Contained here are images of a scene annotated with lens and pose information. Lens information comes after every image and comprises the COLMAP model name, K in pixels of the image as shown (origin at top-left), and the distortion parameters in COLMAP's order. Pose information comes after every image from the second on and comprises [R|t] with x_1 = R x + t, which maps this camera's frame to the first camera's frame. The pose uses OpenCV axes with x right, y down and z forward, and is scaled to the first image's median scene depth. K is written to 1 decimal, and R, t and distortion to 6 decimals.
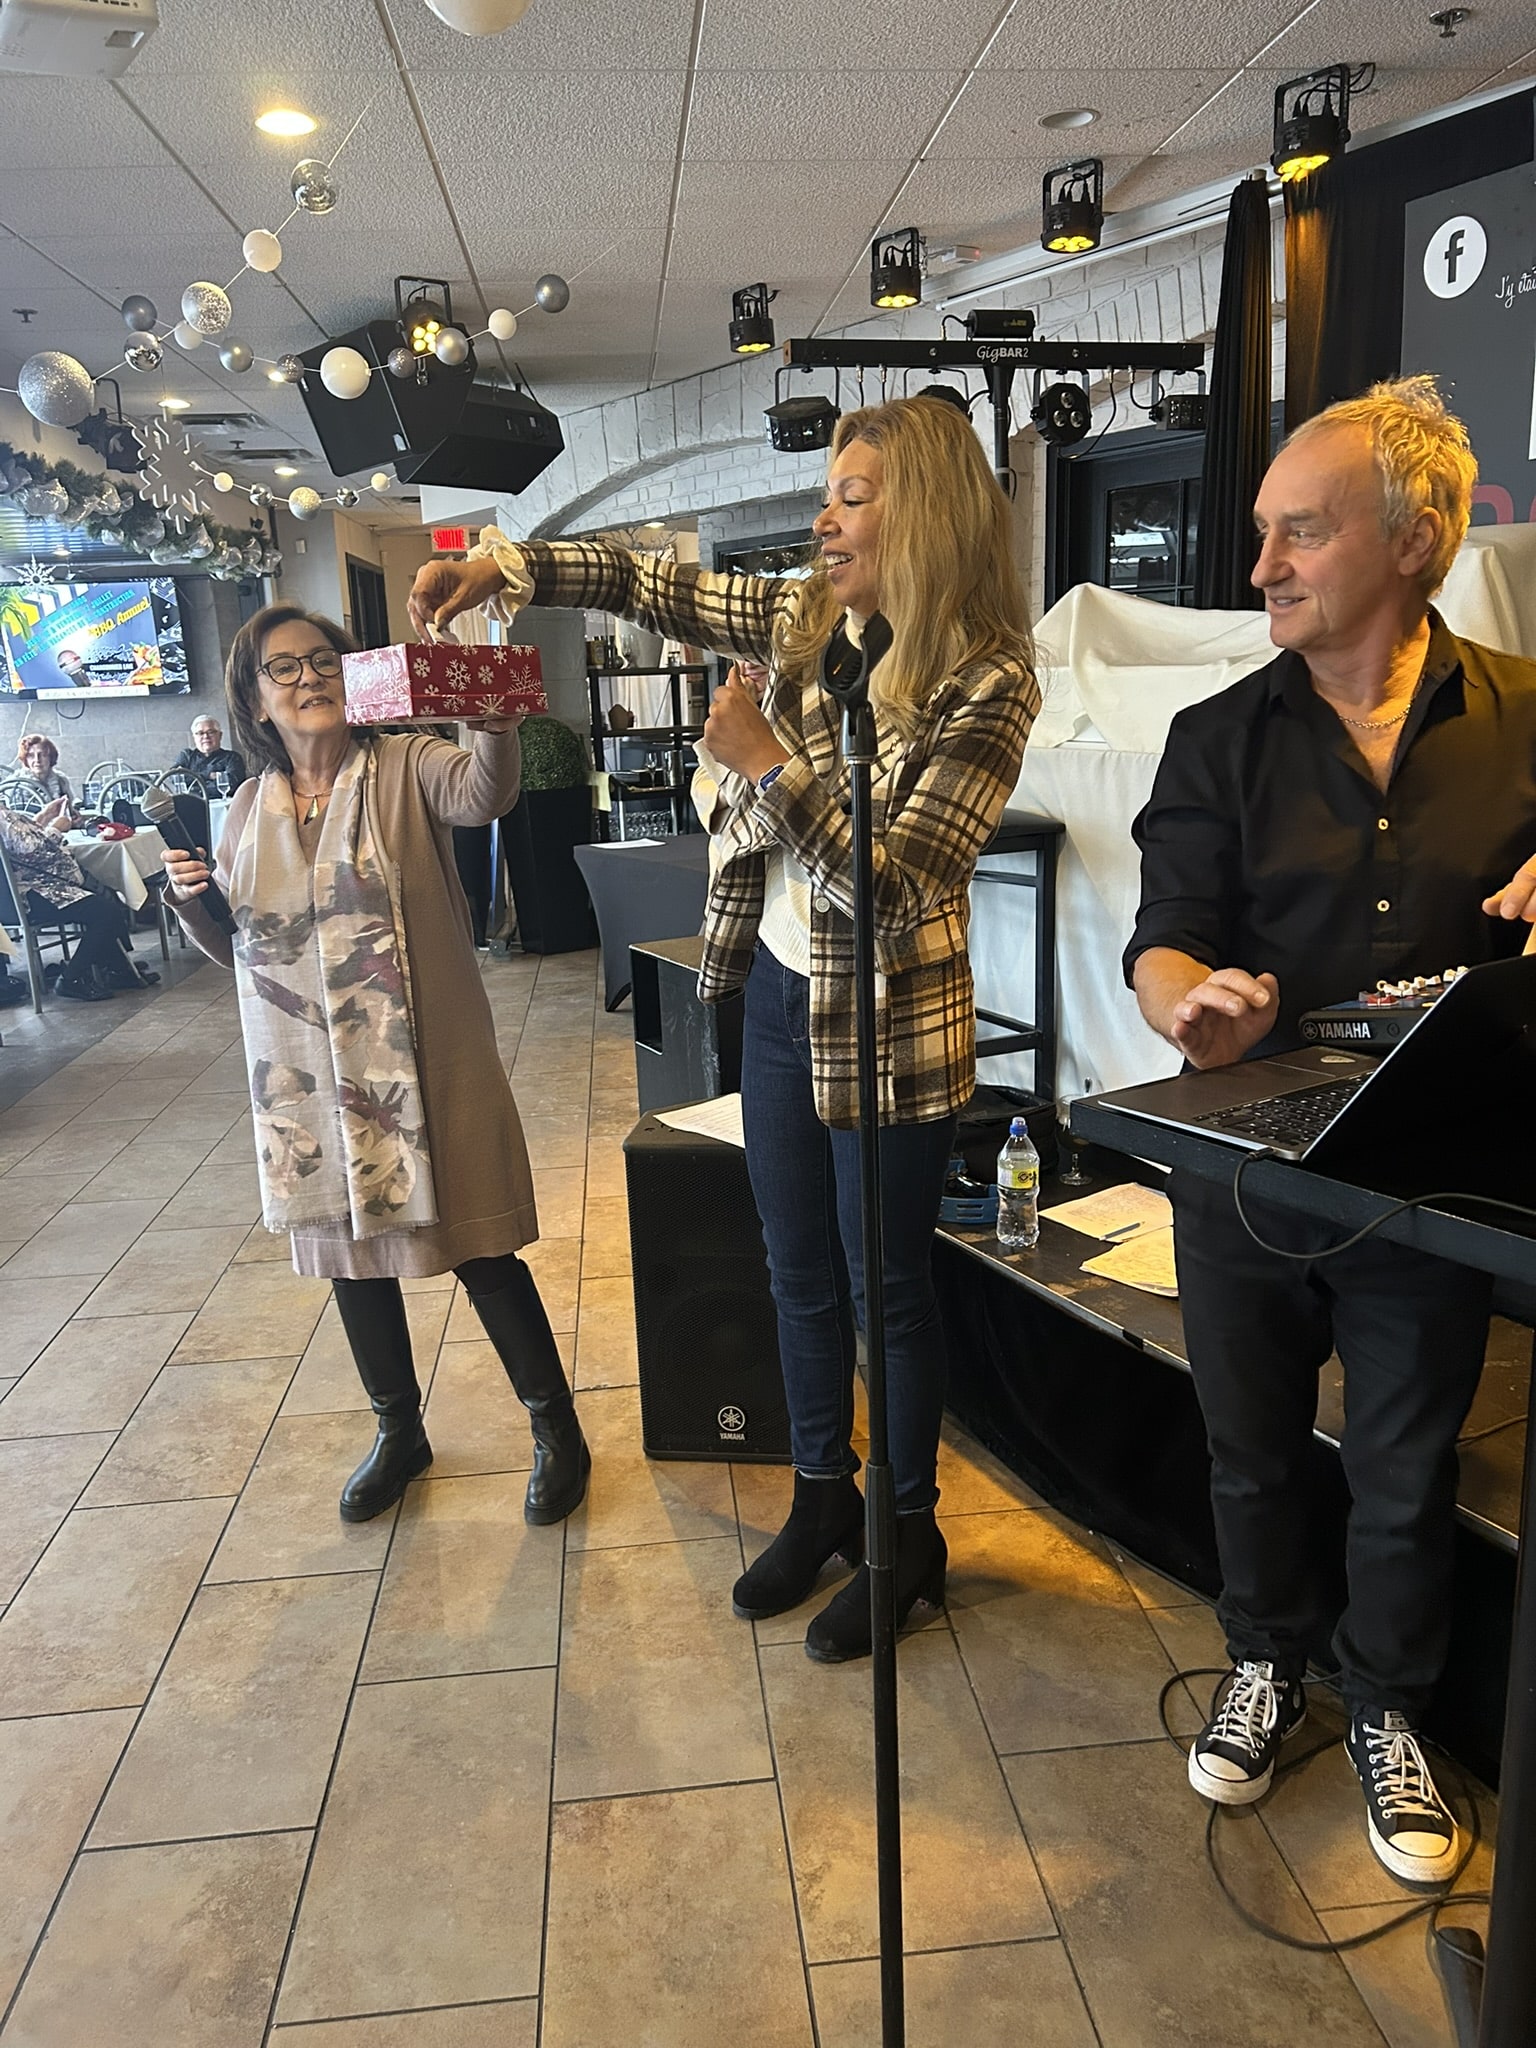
lens RADIAL K [[1525.0, 0, 753.0], [0, 1525.0, 1035.5], [0, 0, 1]] dist [0.059156, -0.062380]
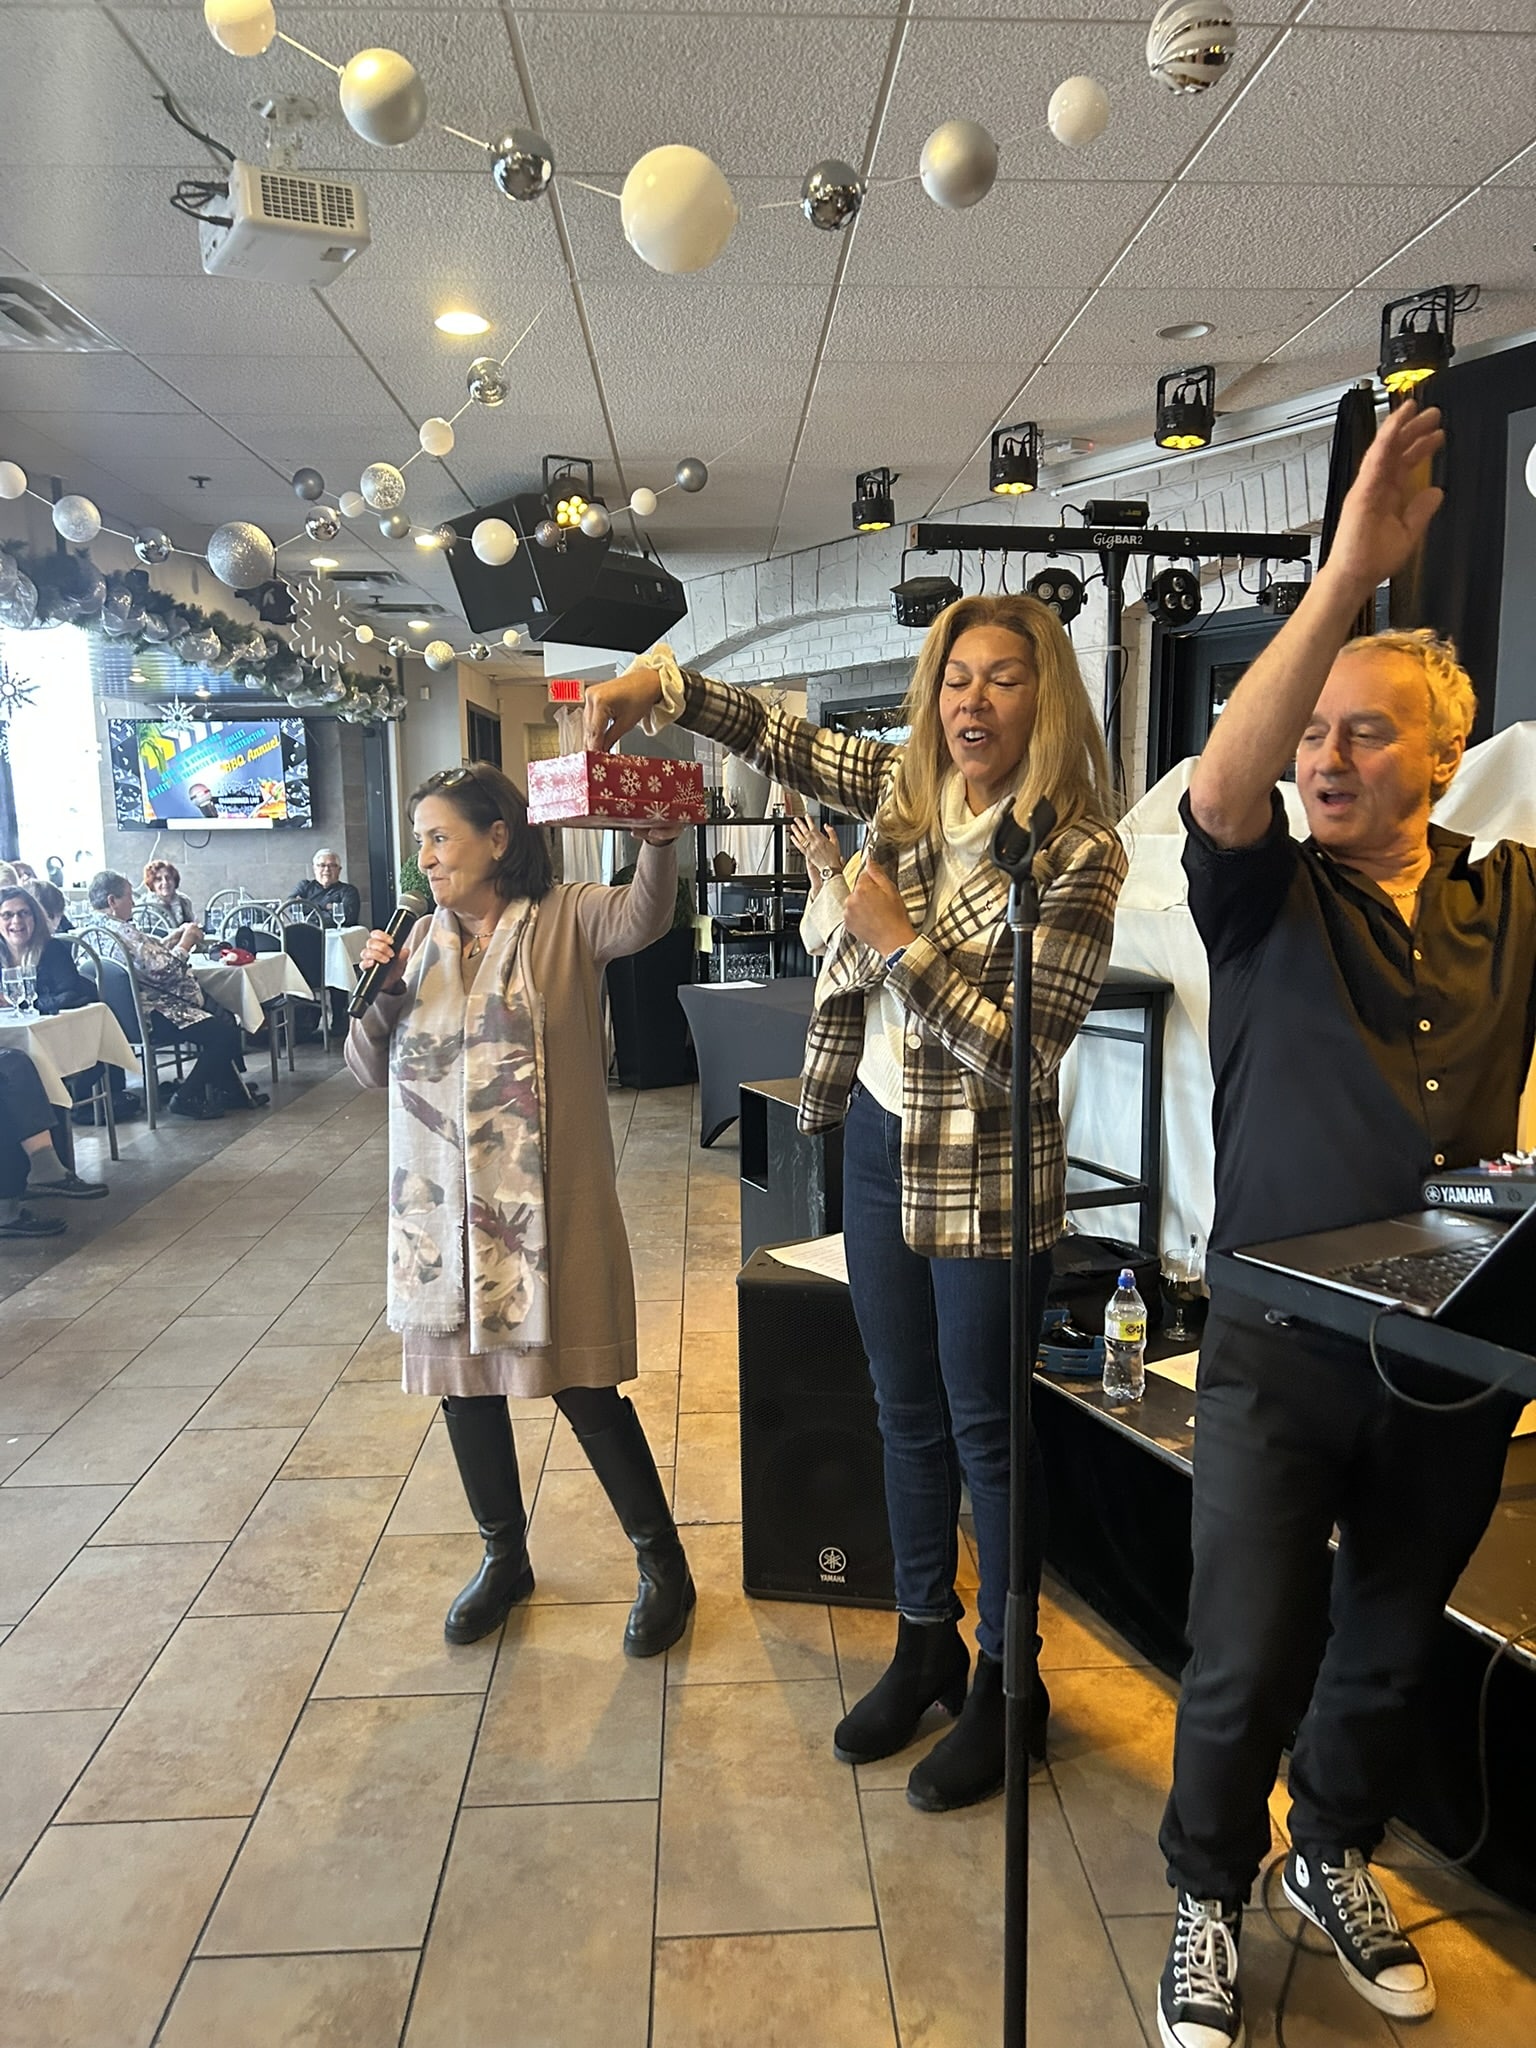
lens RADIAL K [[1525.0, 0, 772.8], [0, 1525.0, 1040.0], [0, 0, 1]] dist [0.059156, -0.062380]
pose [[0.998493, 0.036953, -0.040564, -0.018236], [-0.040446, 0.995214, -0.088958, 0.001428], [0.037083, 0.090464, 0.995209, -0.026502]]
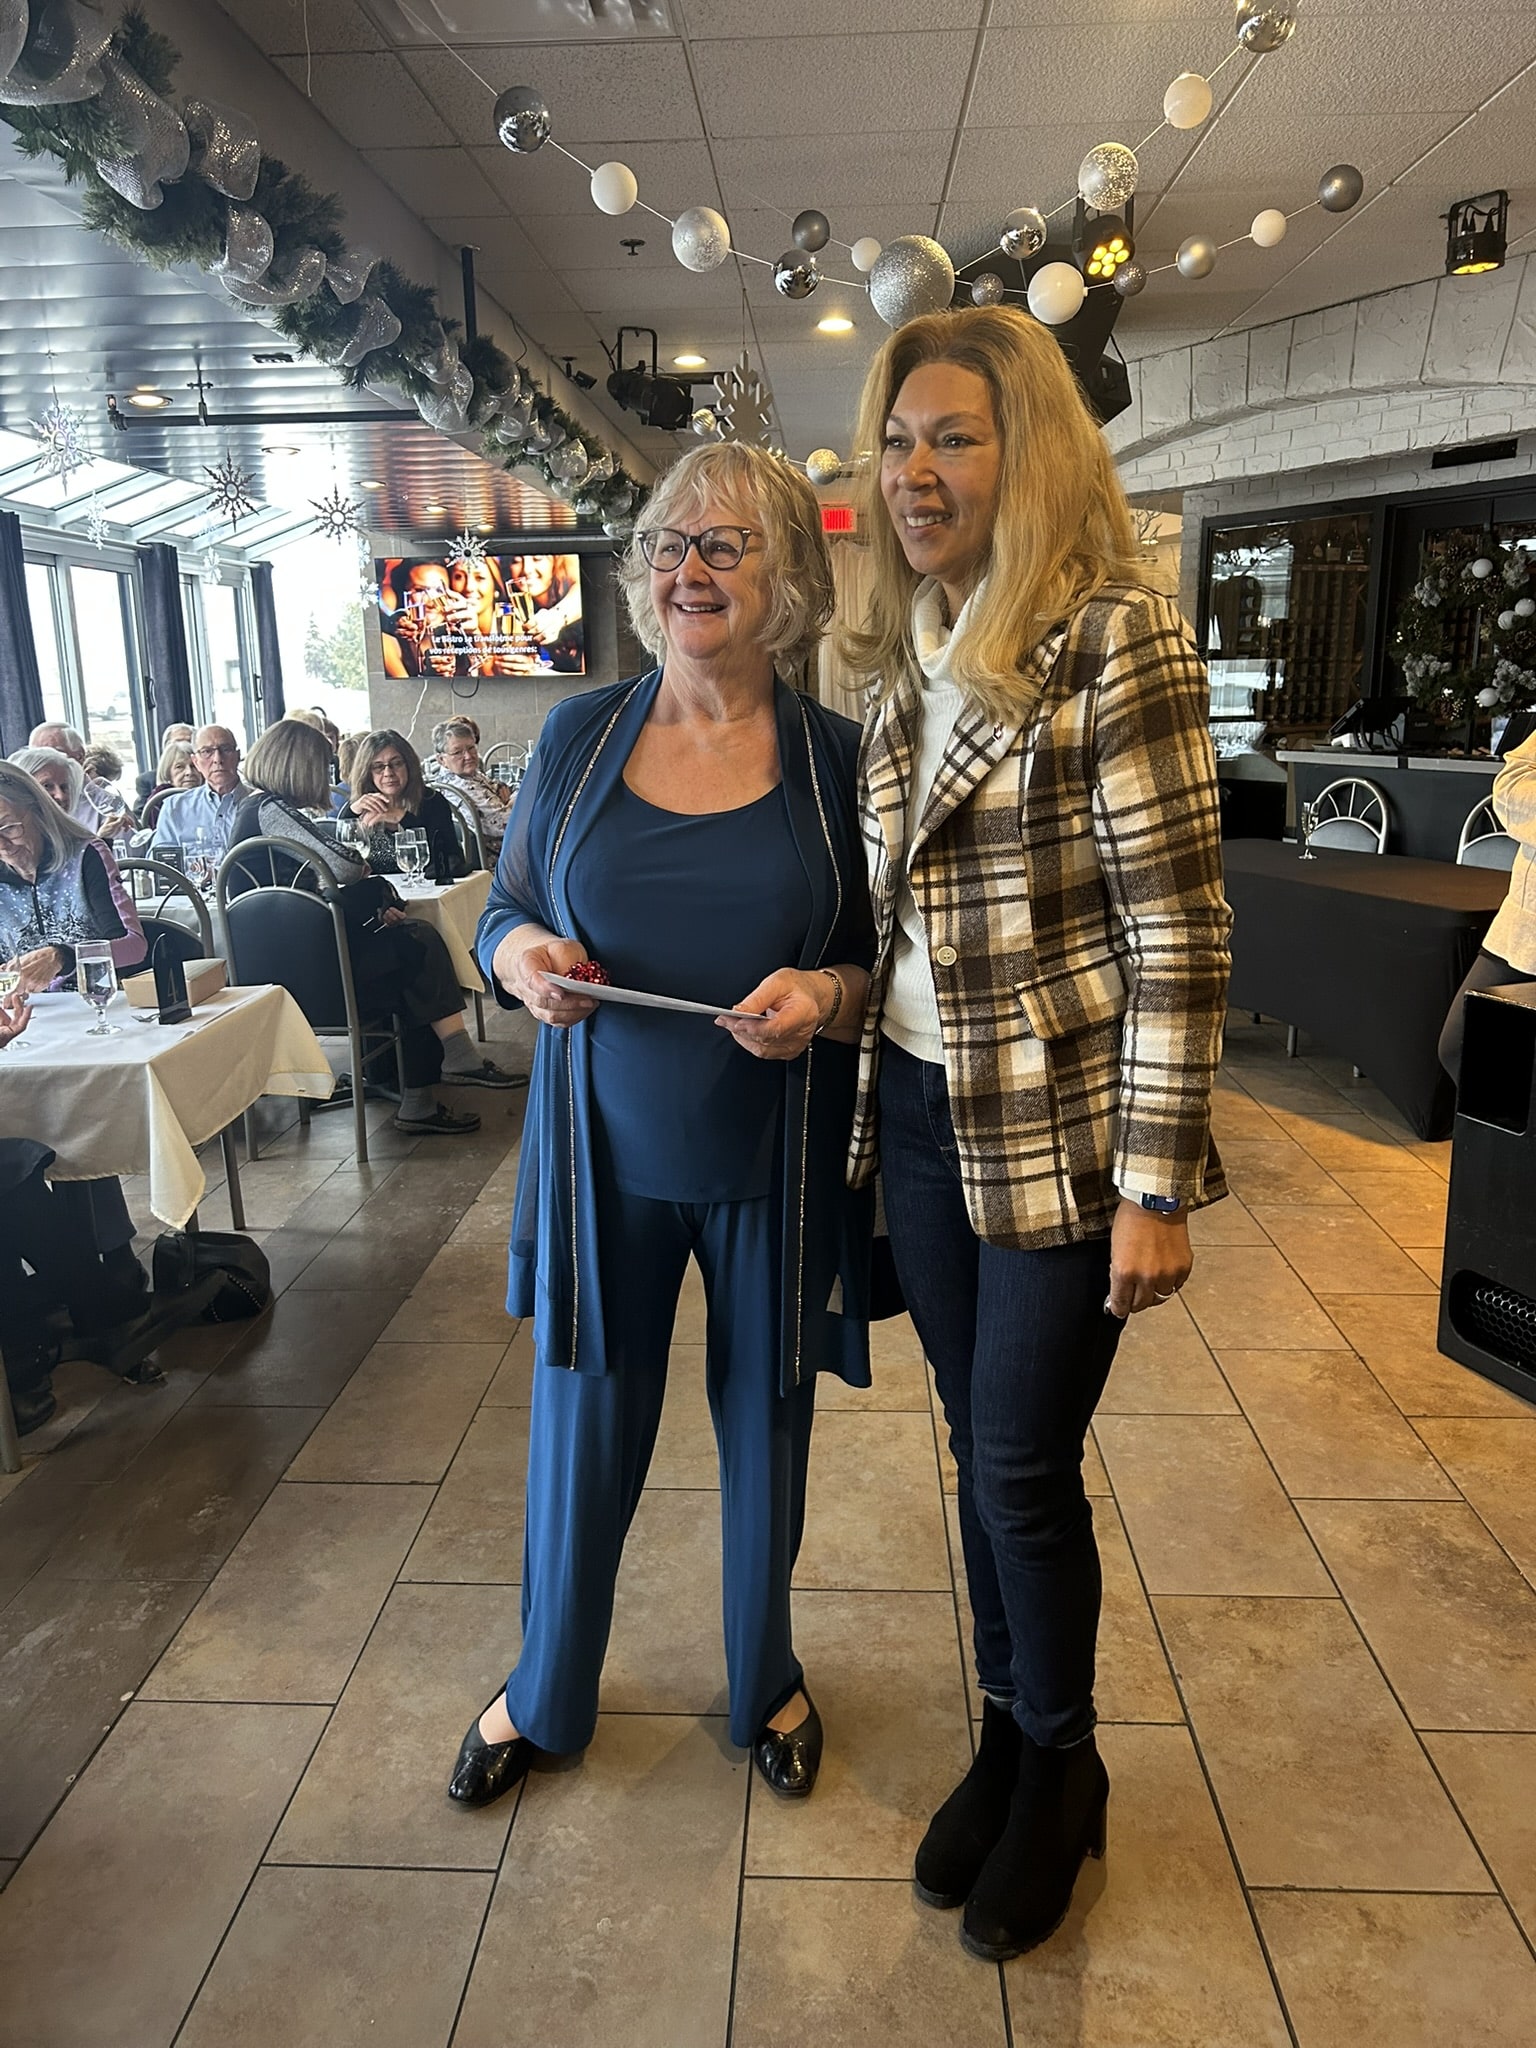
lens RADIAL K [[1525.0, 0, 749.8], [0, 1525.0, 1015.9], [0, 0, 1]] dist [0.059156, -0.062380]
pose [[0.989223, 0.054906, -0.135729, -0.339212], [-0.056050, 0.998417, -0.004618, -0.022491], [0.135261, 0.012176, 0.990735, 0.163268]]
